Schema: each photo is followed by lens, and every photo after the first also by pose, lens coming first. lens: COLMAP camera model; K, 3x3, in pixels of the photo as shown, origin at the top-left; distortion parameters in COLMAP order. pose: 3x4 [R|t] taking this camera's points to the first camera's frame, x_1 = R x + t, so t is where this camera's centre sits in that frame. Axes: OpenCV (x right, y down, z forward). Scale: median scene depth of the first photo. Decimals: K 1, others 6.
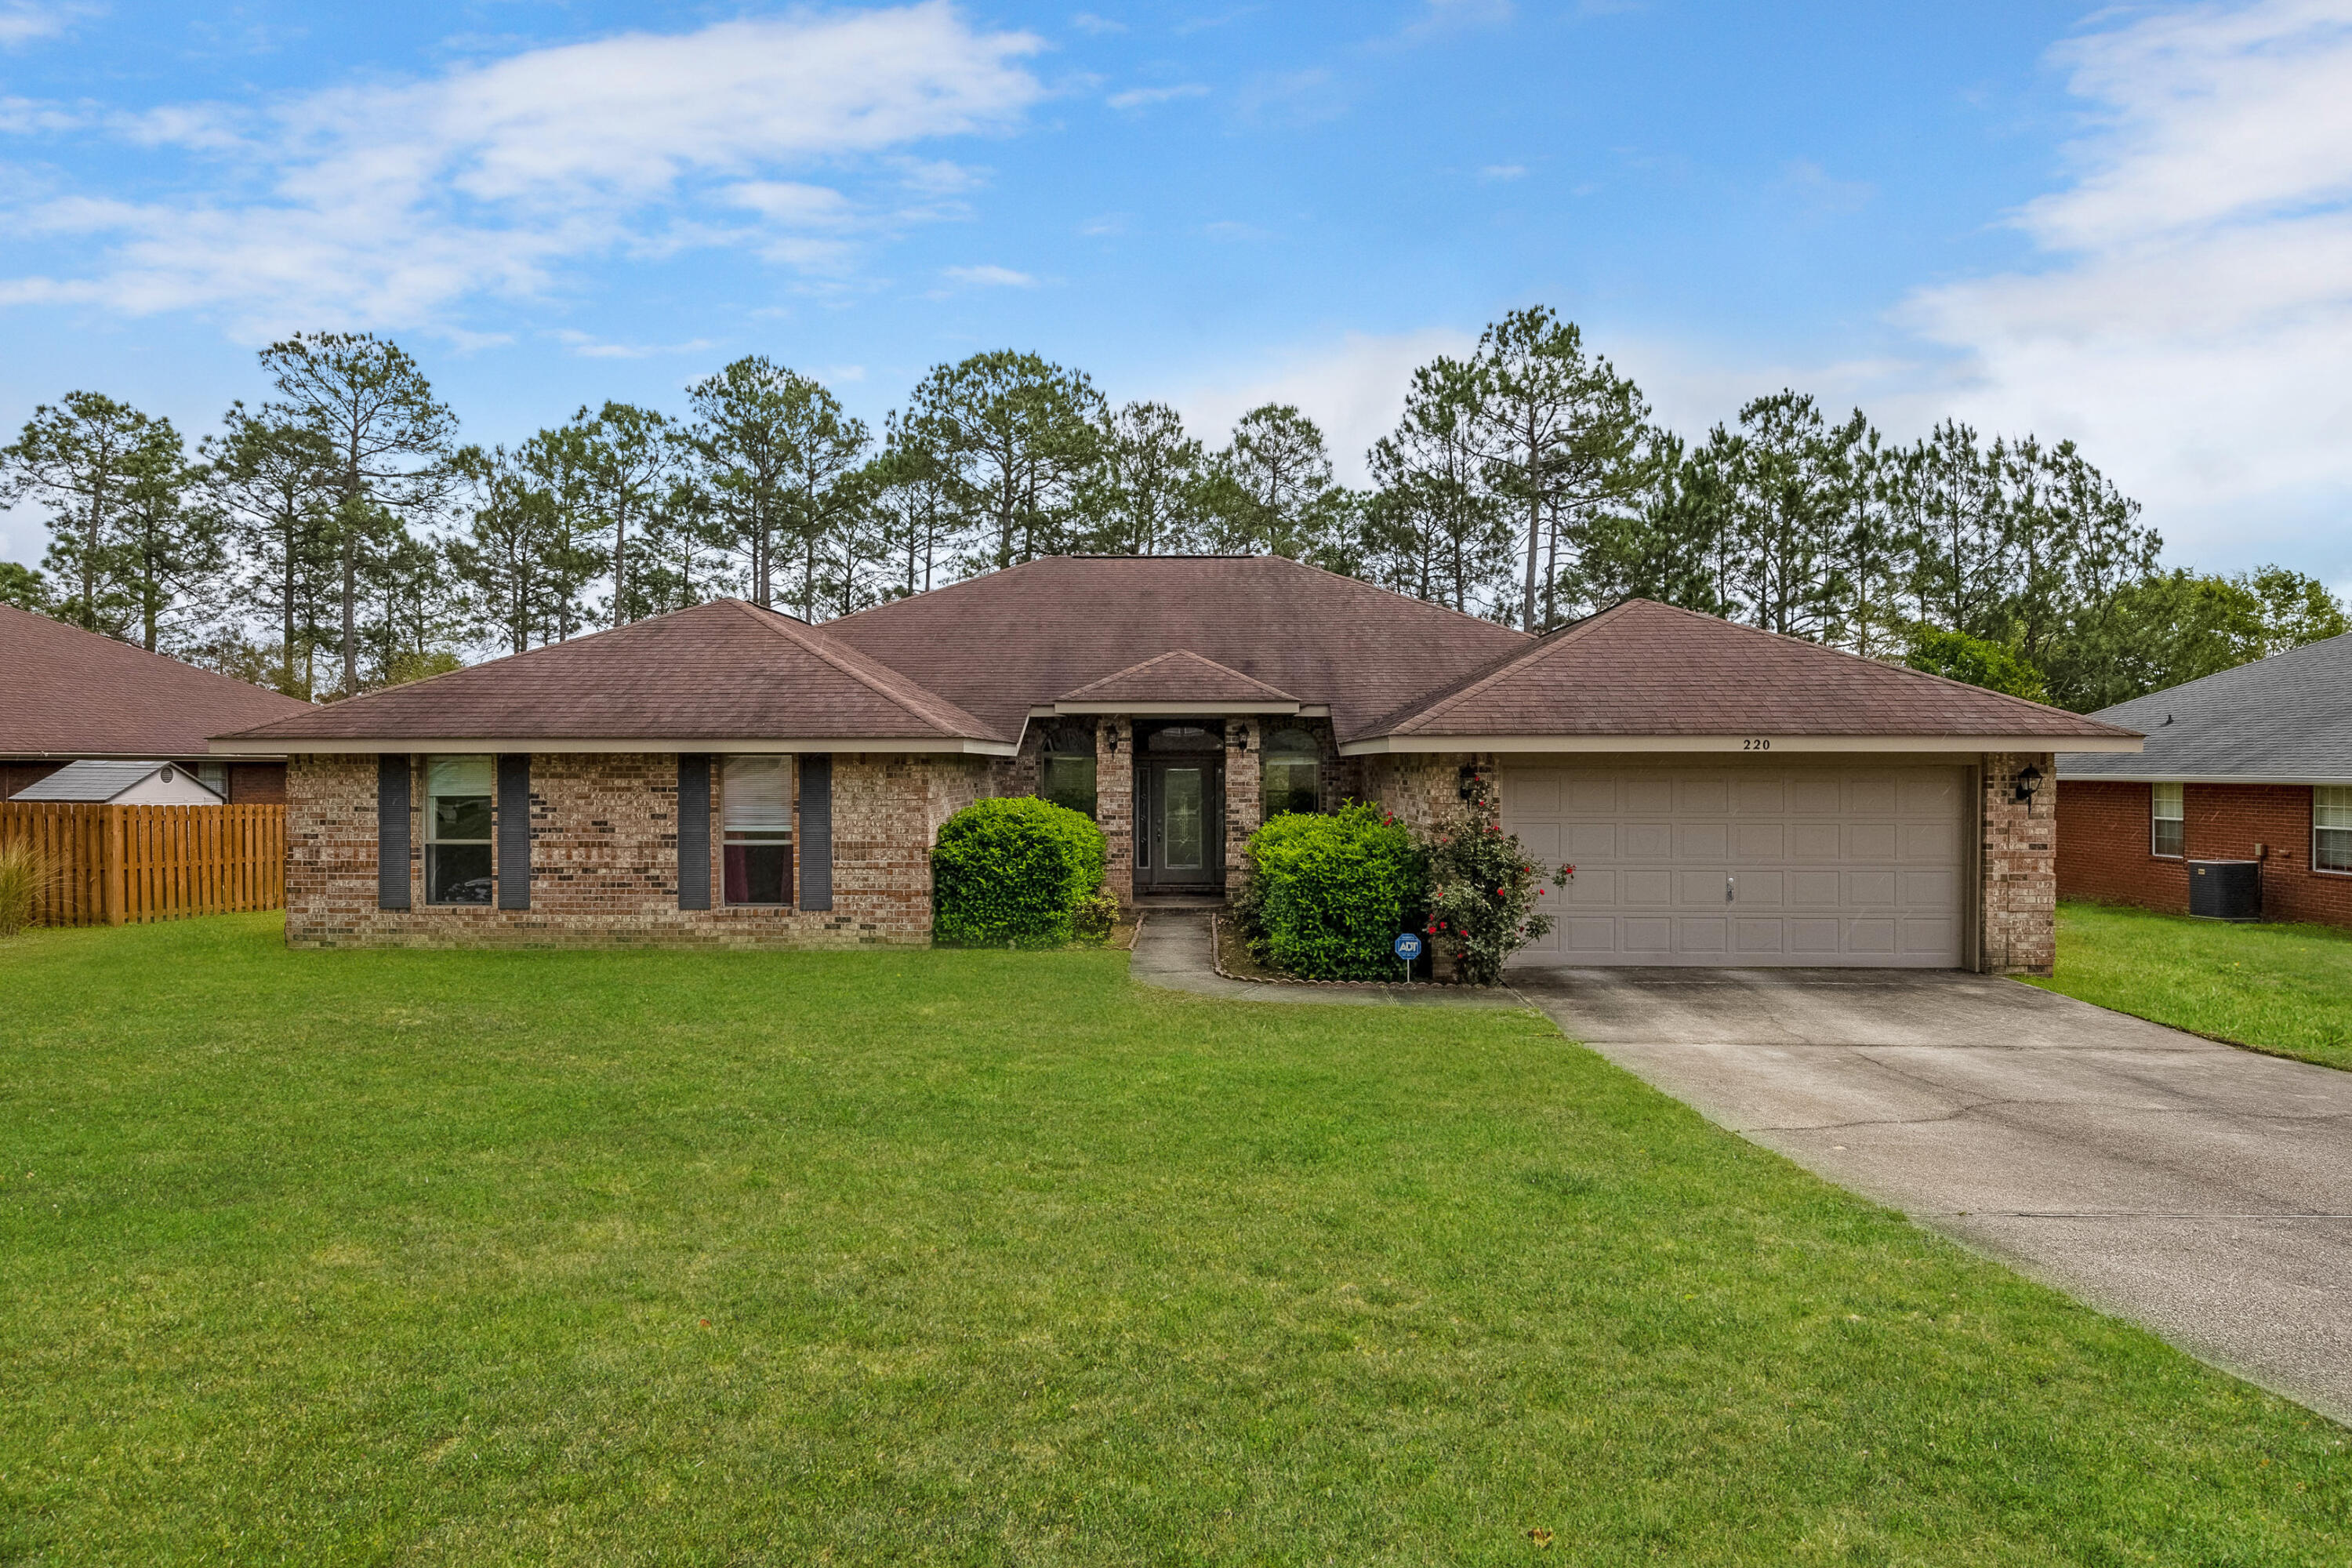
lens RADIAL K [[1217.2, 0, 1171.2], [0, 1217.2, 773.6], [0, 0, 1]] dist [-0.004246, 0.000046]
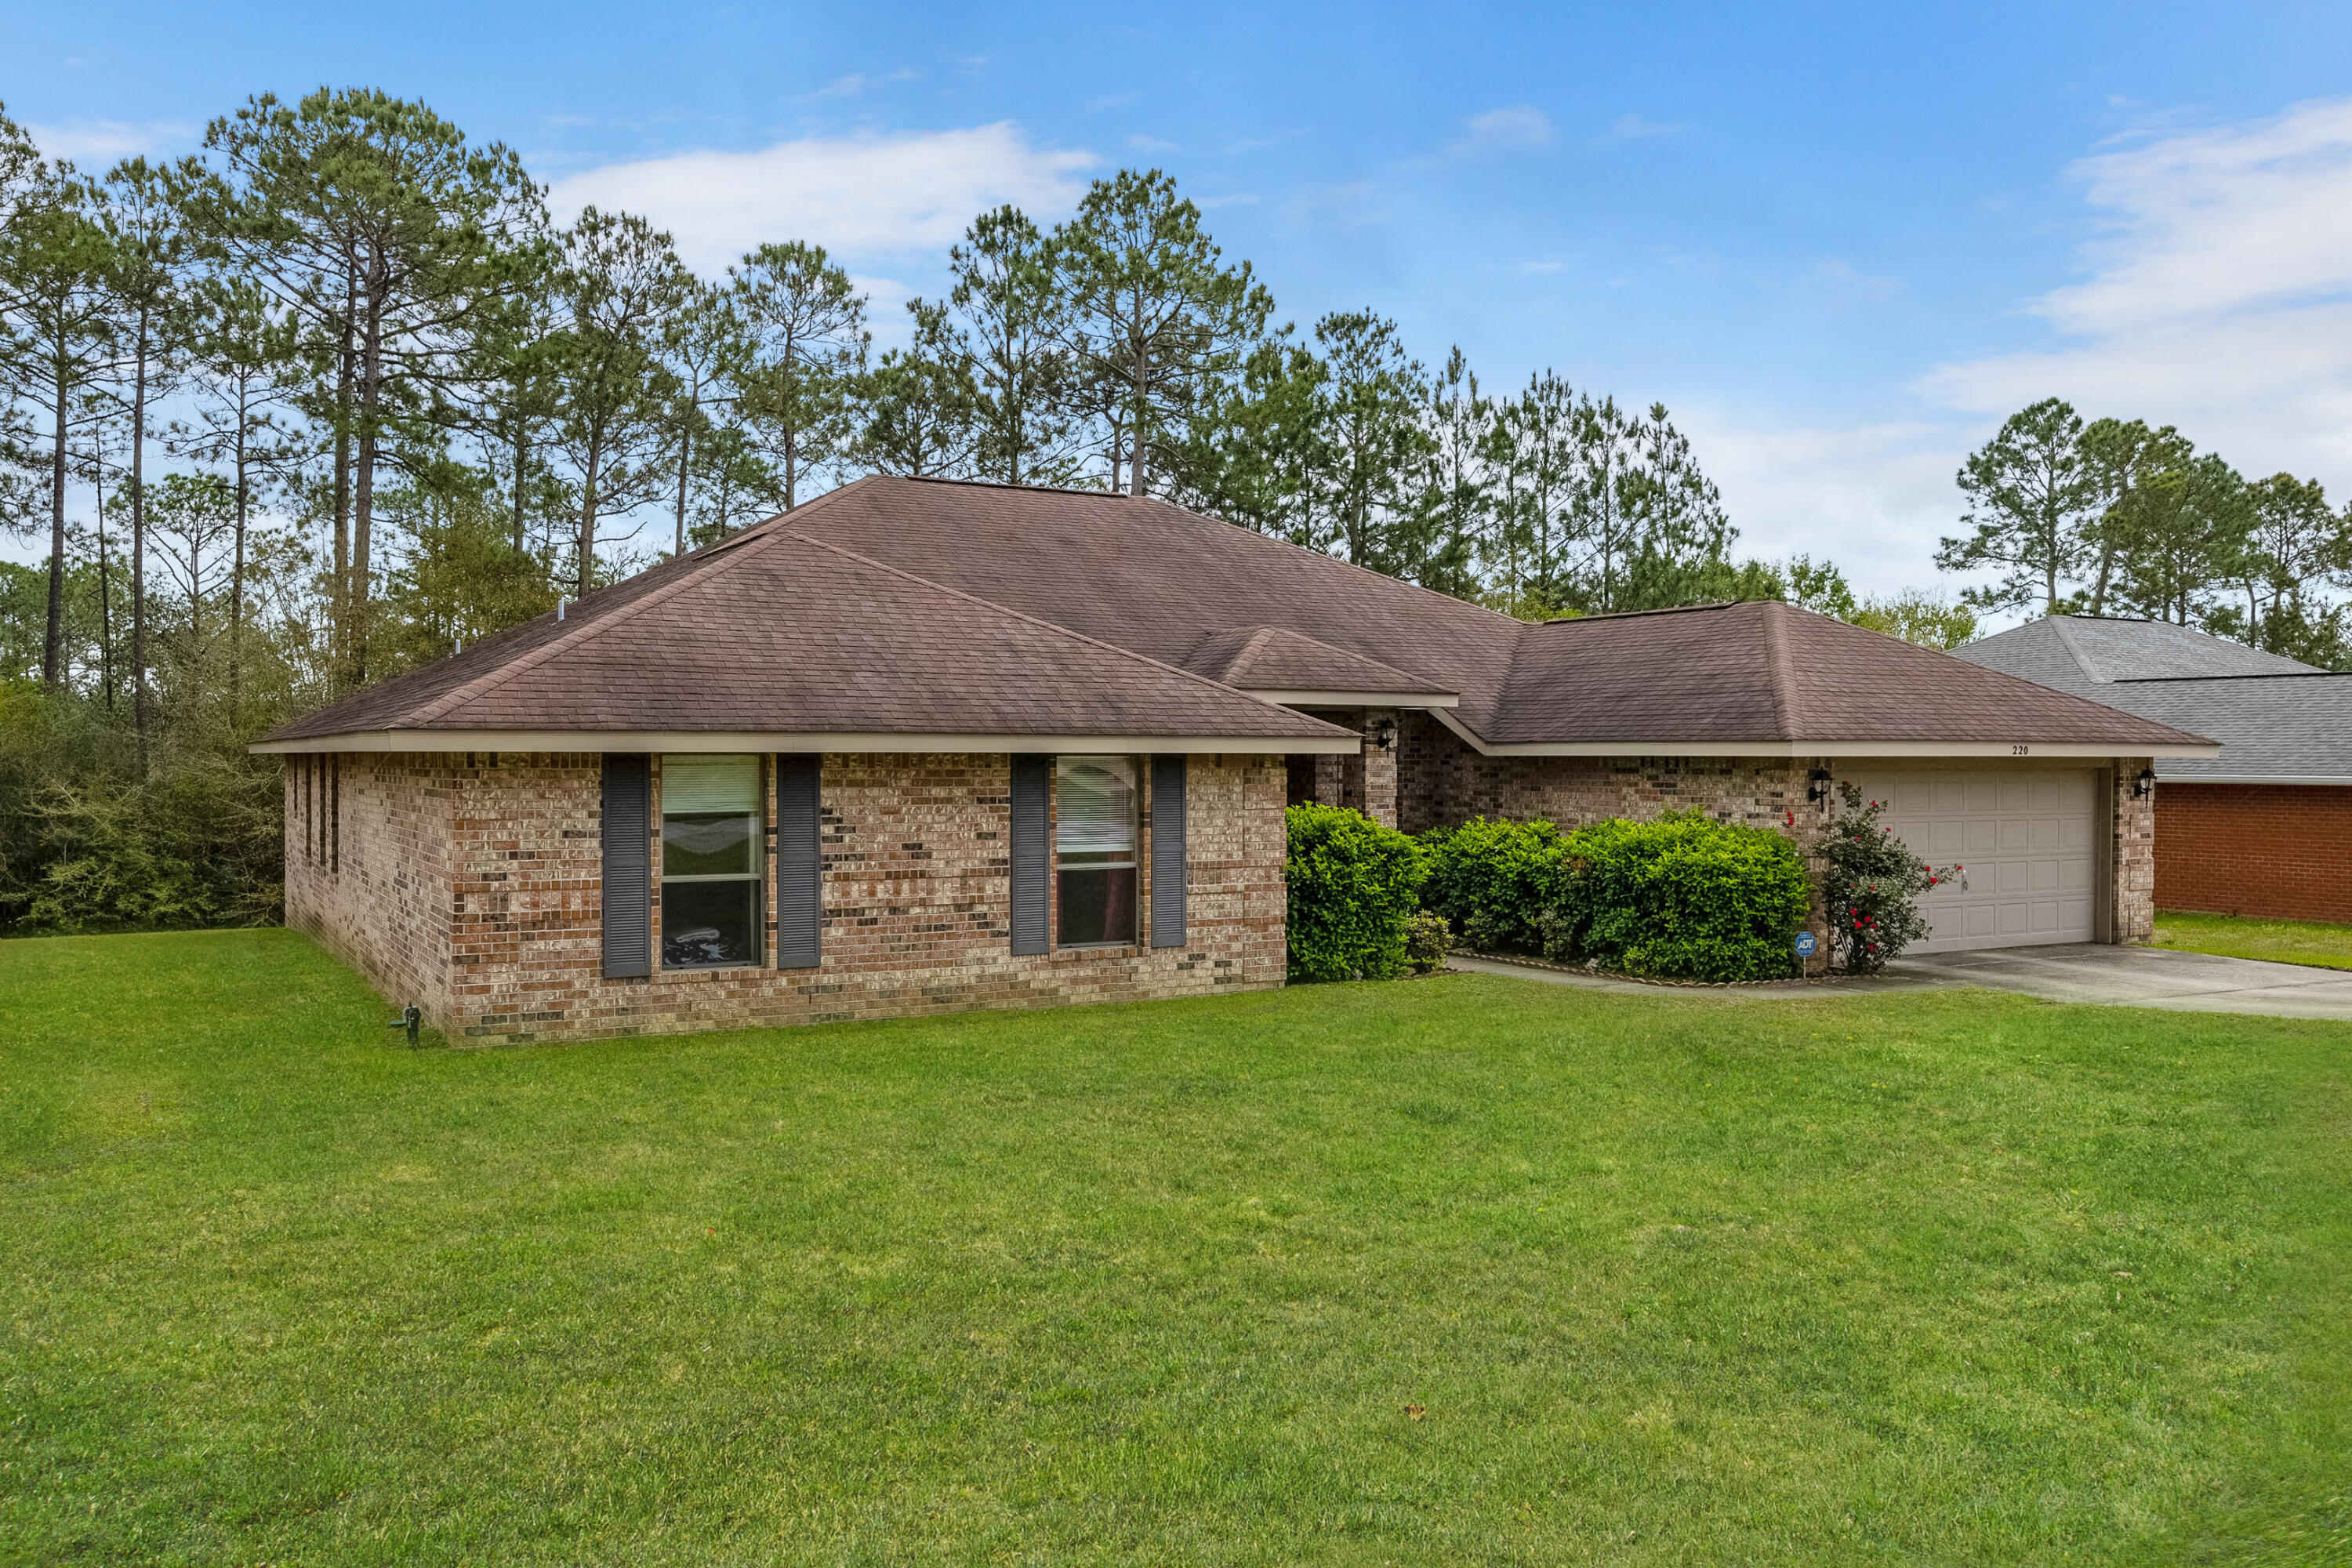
lens RADIAL K [[1846.9, 0, 1182.0], [0, 1846.9, 758.0], [0, 0, 1]] dist [-0.005223, -0.003394]
pose [[0.850184, 0.001722, 0.526483, -0.910174], [0.000021, 0.999995, -0.003304, -0.009702], [-0.526486, 0.002820, 0.850179, -0.051898]]
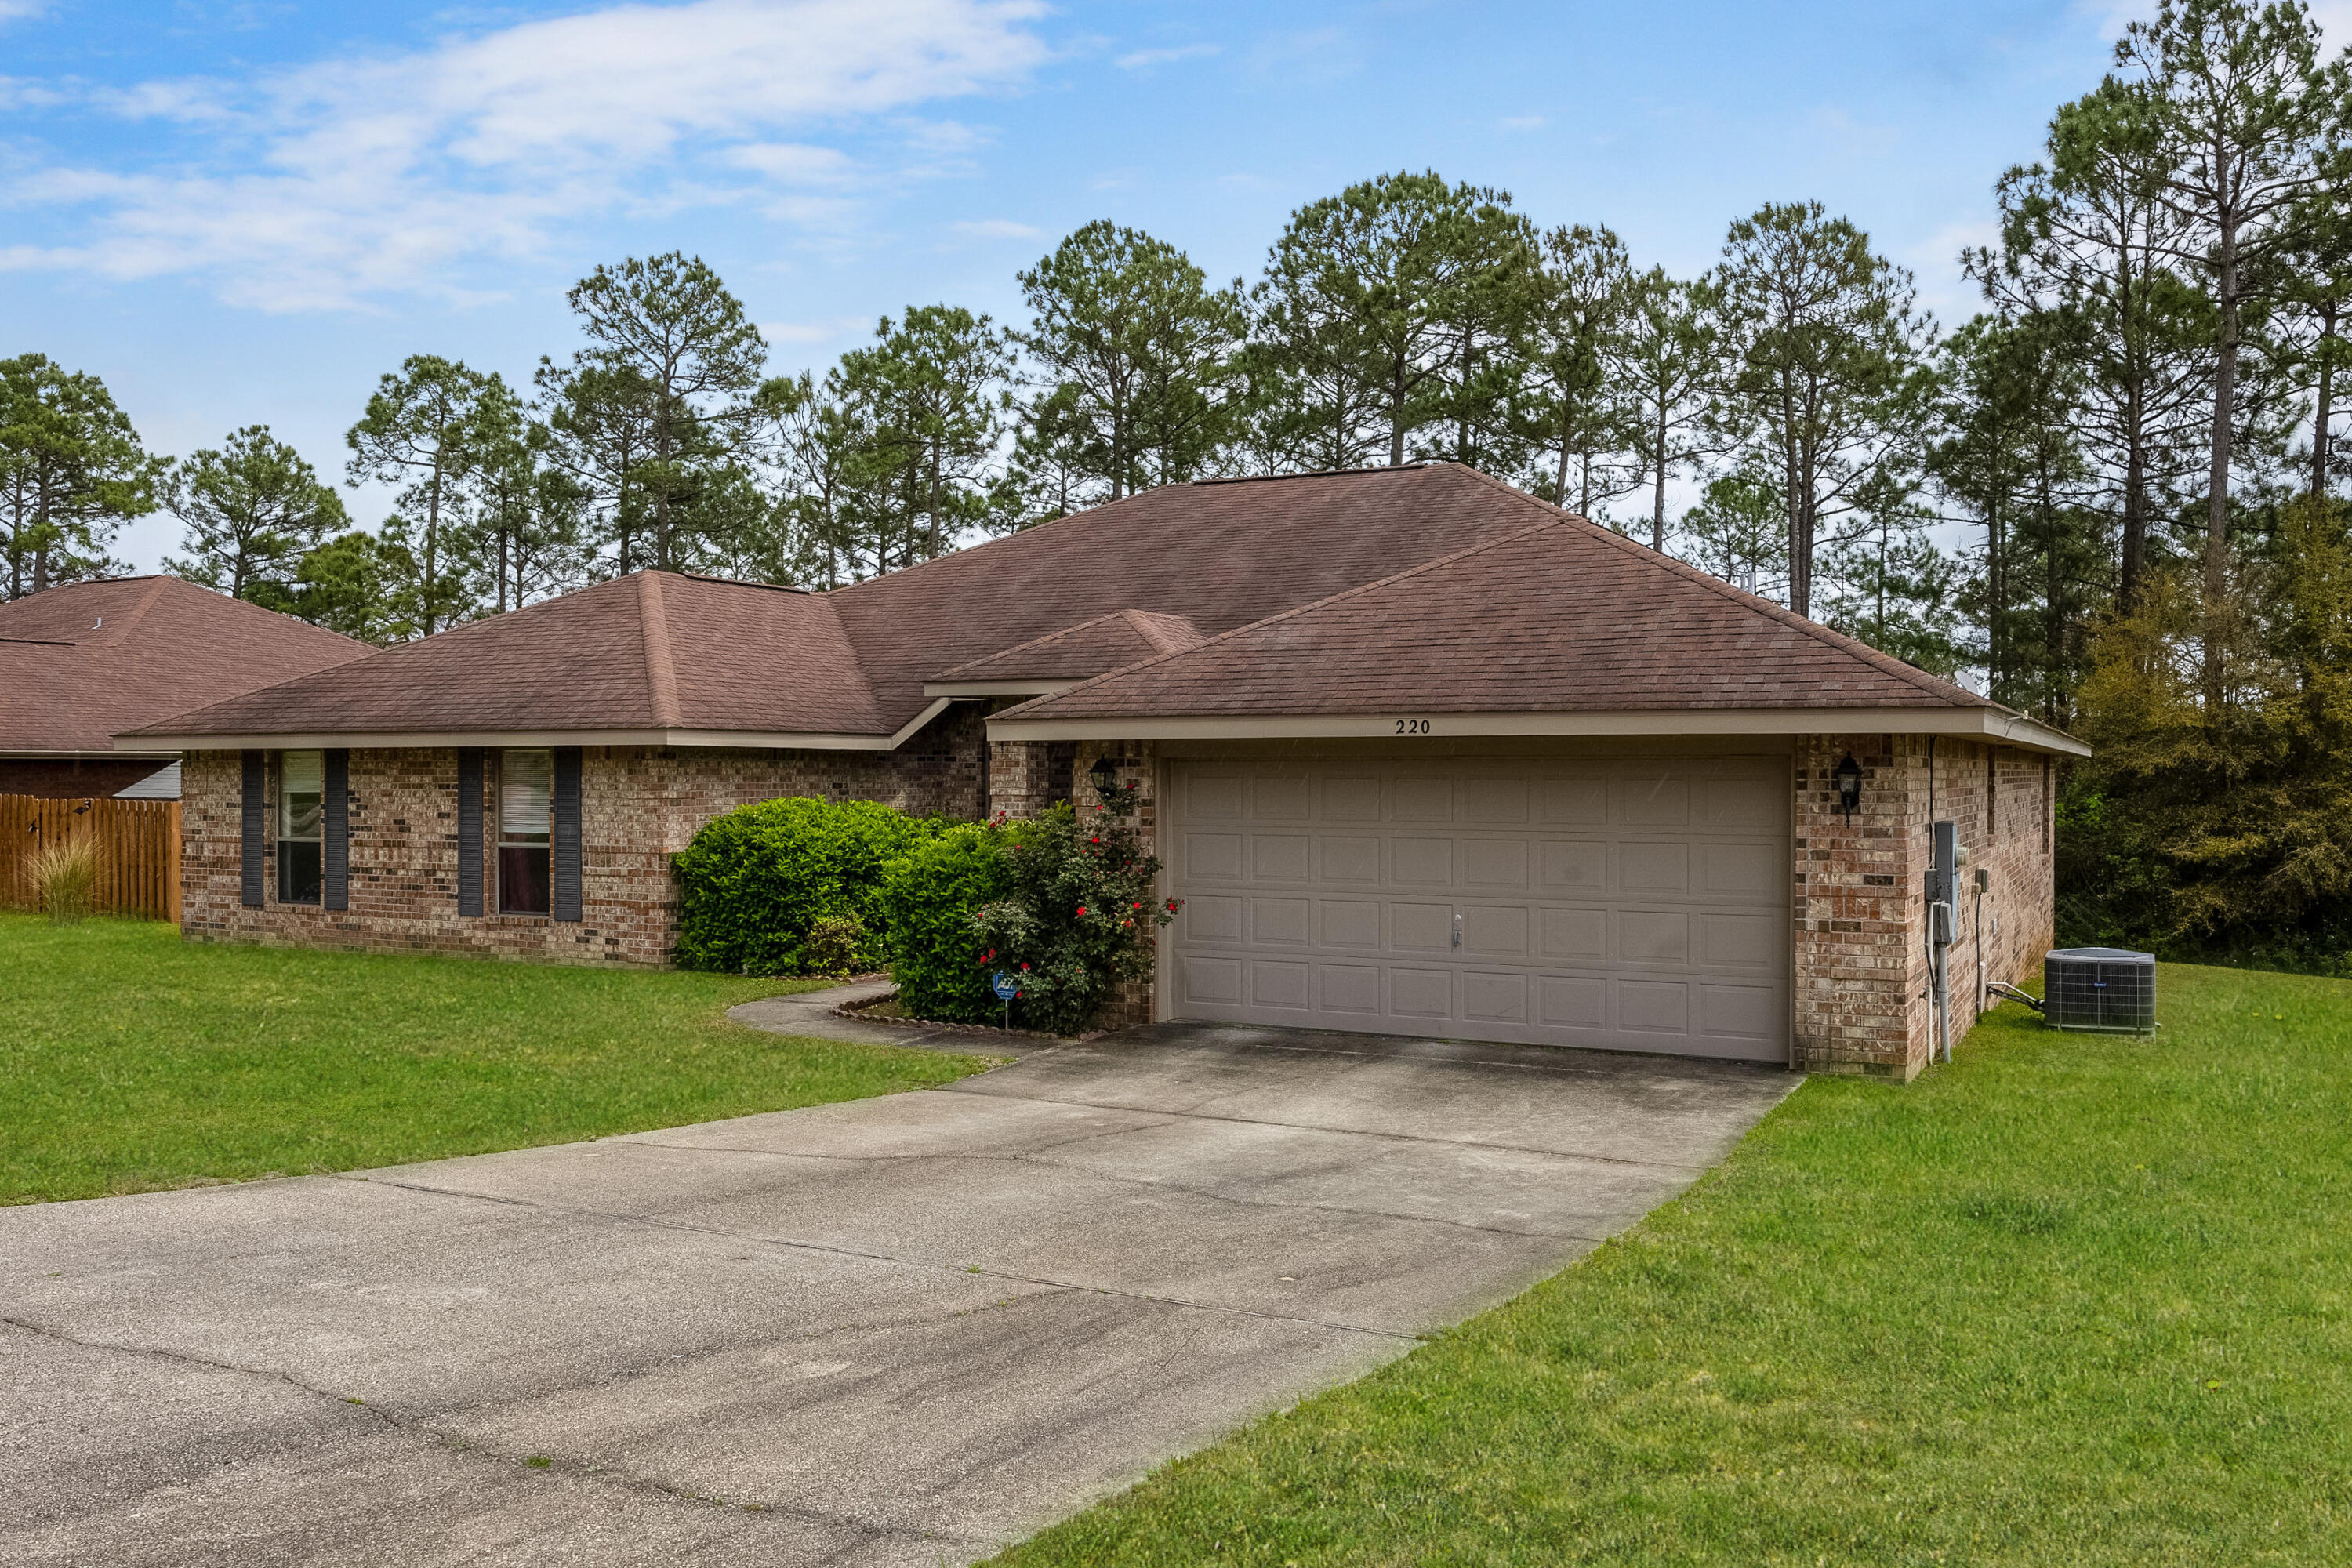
lens RADIAL K [[1846.9, 0, 1182.0], [0, 1846.9, 758.0], [0, 0, 1]] dist [-0.005223, -0.003394]
pose [[0.905653, -0.002895, -0.424009, 0.683040], [-0.001786, 0.999942, -0.010643, 0.004991], [0.424015, 0.010396, 0.905596, -0.046246]]
